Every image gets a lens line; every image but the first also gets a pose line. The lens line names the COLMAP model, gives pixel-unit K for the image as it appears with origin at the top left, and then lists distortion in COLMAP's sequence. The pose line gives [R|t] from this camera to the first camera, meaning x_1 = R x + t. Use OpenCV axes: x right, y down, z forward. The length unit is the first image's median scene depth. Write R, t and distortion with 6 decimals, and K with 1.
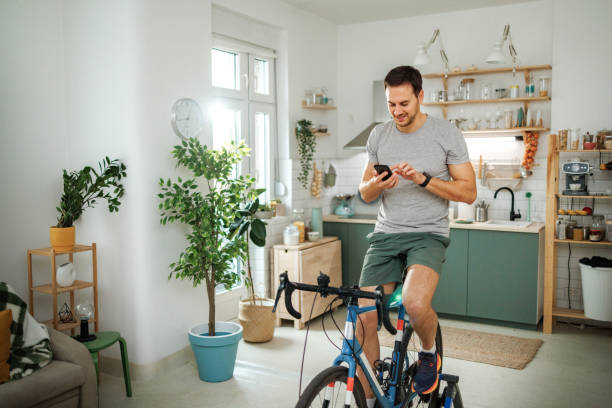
lens RADIAL K [[617.6, 0, 309.6], [0, 617.6, 203.5], [0, 0, 1]] dist [0.004485, 0.000000]
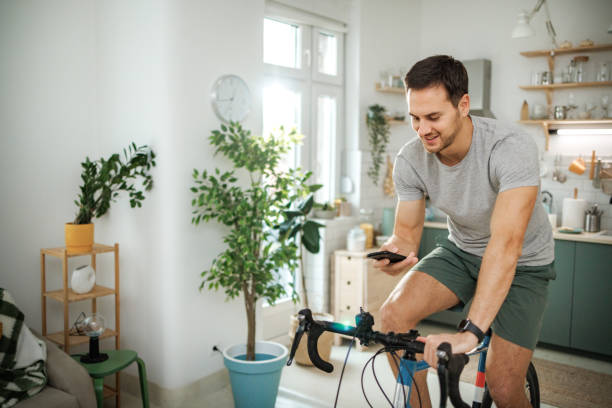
lens RADIAL K [[617.6, 0, 308.6], [0, 617.6, 204.8], [0, 0, 1]] dist [0.004485, 0.000000]
pose [[0.989163, 0.030461, -0.143626, 0.030352], [-0.029142, 0.999512, 0.011275, -0.005575], [0.143899, -0.006967, 0.989568, 0.173432]]
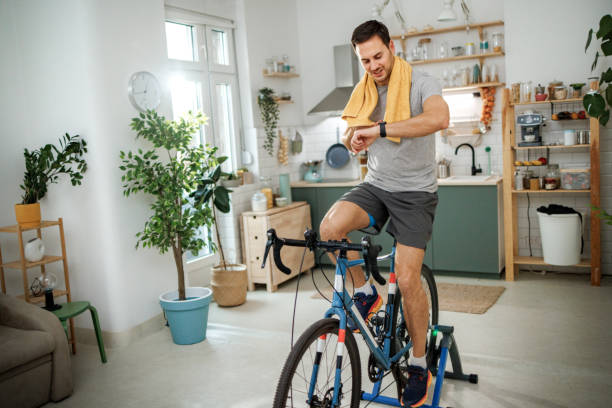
lens RADIAL K [[617.6, 0, 312.3], [0, 617.6, 205.1], [0, 0, 1]] dist [0.004485, 0.000000]
pose [[0.998056, -0.059099, 0.019771, 0.044513], [0.058185, 0.997335, 0.044017, 0.019754], [-0.022319, -0.042781, 0.998835, -0.030208]]
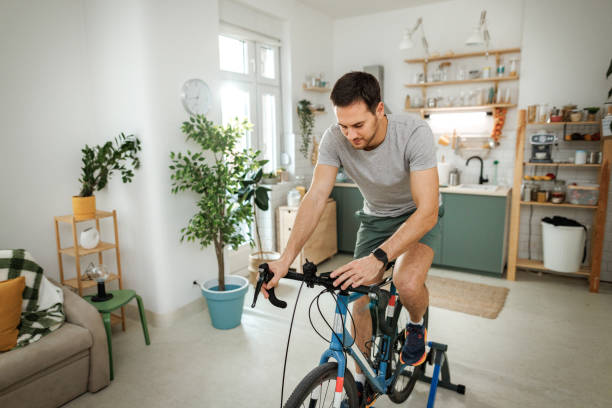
lens RADIAL K [[423.9, 0, 302.3], [0, 423.9, 200.6], [0, 0, 1]] dist [0.002878, -0.005104]
pose [[0.999332, -0.003483, -0.036373, 0.019077], [0.006474, 0.996575, 0.082440, -0.013106], [0.035961, -0.082620, 0.995932, 0.217788]]
